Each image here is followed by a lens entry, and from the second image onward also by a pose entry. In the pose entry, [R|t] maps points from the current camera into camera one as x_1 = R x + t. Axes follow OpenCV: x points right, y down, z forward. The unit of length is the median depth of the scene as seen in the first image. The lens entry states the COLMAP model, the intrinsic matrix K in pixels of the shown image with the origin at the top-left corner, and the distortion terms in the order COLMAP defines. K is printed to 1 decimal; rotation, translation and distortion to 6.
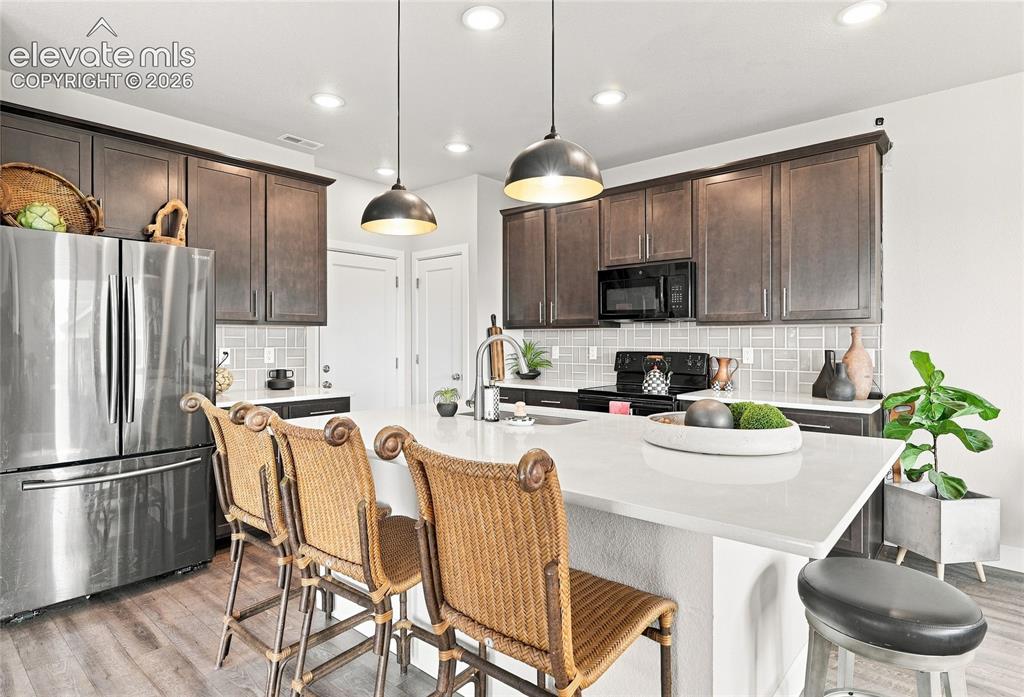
lens RADIAL K [[540.9, 0, 509.5], [0, 540.9, 344.5], [0, 0, 1]] dist [-0.000953, 0.001306]
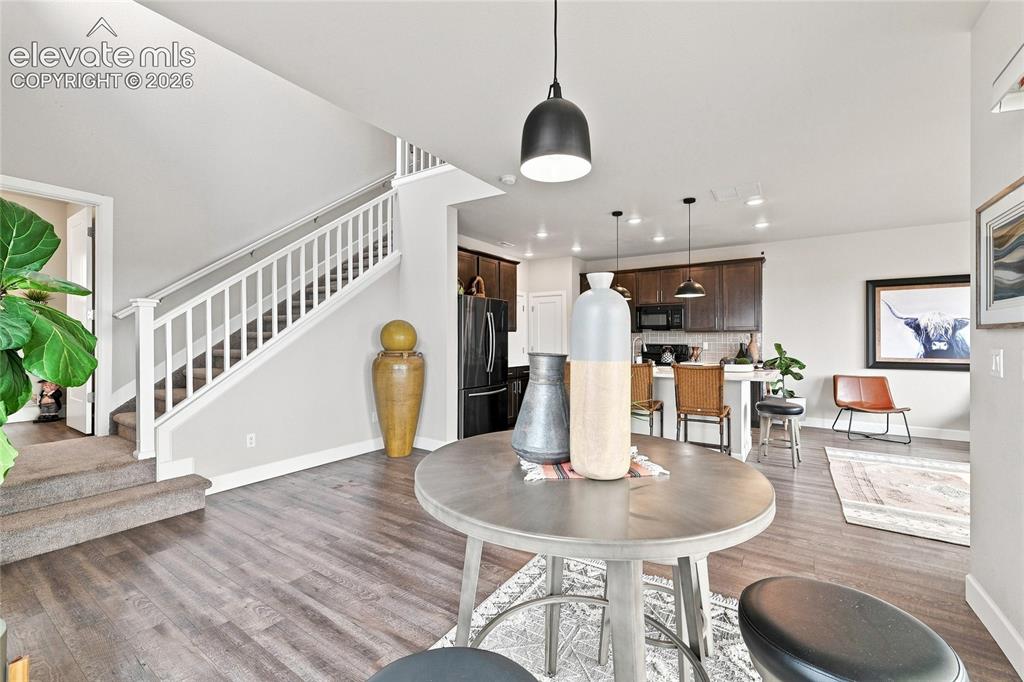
lens RADIAL K [[416.2, 0, 518.7], [0, 416.2, 340.1], [0, 0, 1]] dist [-0.004326, 0.000886]
pose [[0.990896, 0.001110, 0.134624, -0.620492], [-0.000514, 0.999990, -0.004462, 0.005117], [-0.134628, 0.004352, 0.990887, -0.675554]]
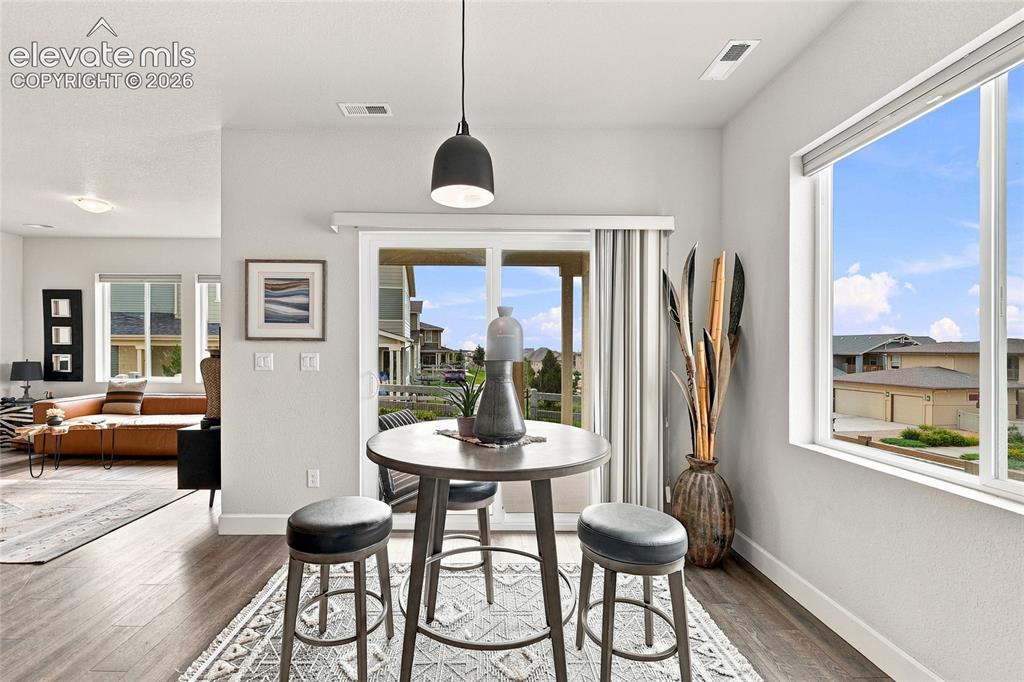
lens RADIAL K [[416.2, 0, 479.4], [0, 416.2, 354.1], [0, 0, 1]] dist [-0.004326, 0.000886]
pose [[-0.659110, -0.014213, 0.751913, -0.848946], [-0.002013, 0.999851, 0.017135, 0.000376], [-0.752044, 0.009780, -0.659040, -0.062263]]
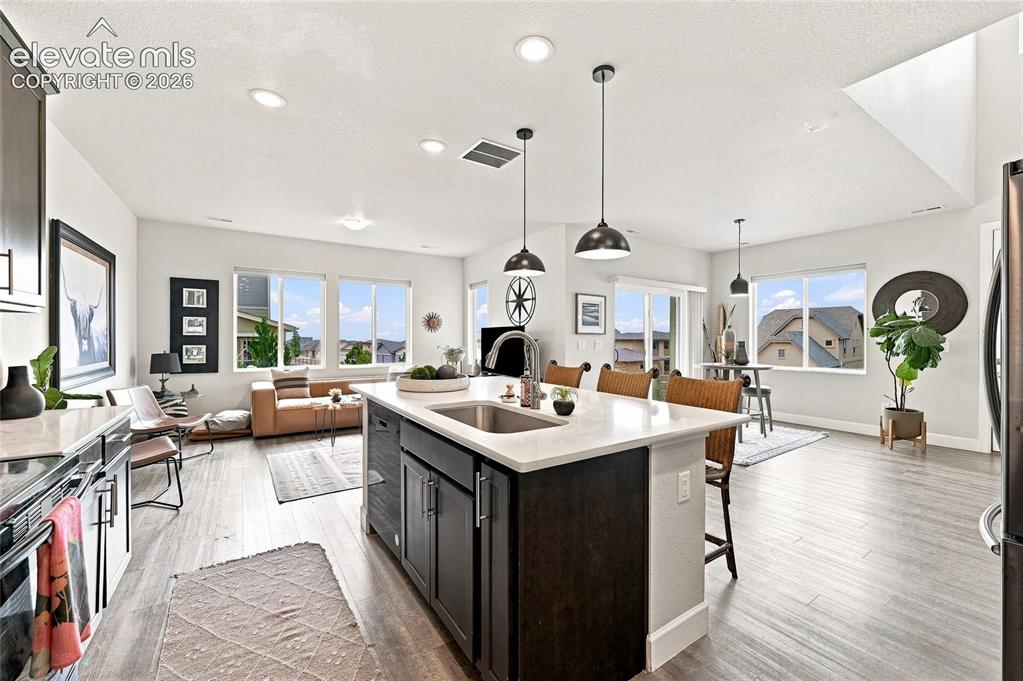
lens RADIAL K [[415.8, 0, 514.9], [0, 415.8, 340.8], [0, 0, 1]] dist [-0.004326, 0.000886]
pose [[-0.965485, -0.004350, 0.260424, -0.158519], [-0.001431, 0.999934, 0.011400, -0.004279], [-0.260456, 0.010634, -0.965427, 1.275225]]
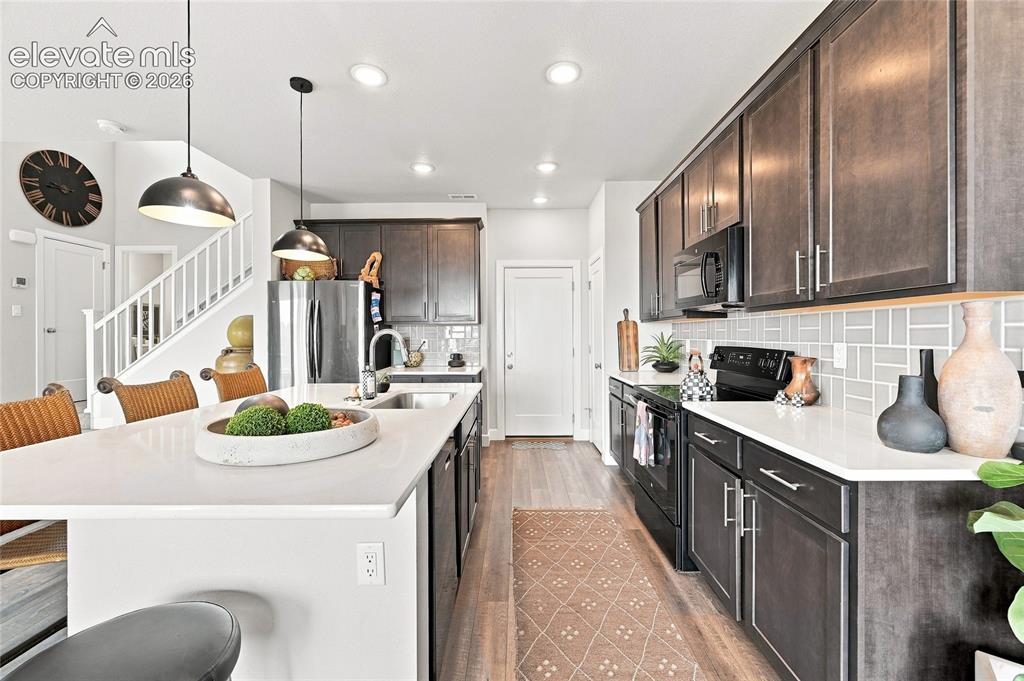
lens RADIAL K [[416.2, 0, 514.2], [0, 416.2, 335.7], [0, 0, 1]] dist [-0.004326, 0.000886]
pose [[0.652067, 0.001057, -0.758160, 0.610623], [-0.002735, 0.999996, -0.000958, -0.001656], [0.758156, 0.002698, 0.652067, 0.426142]]
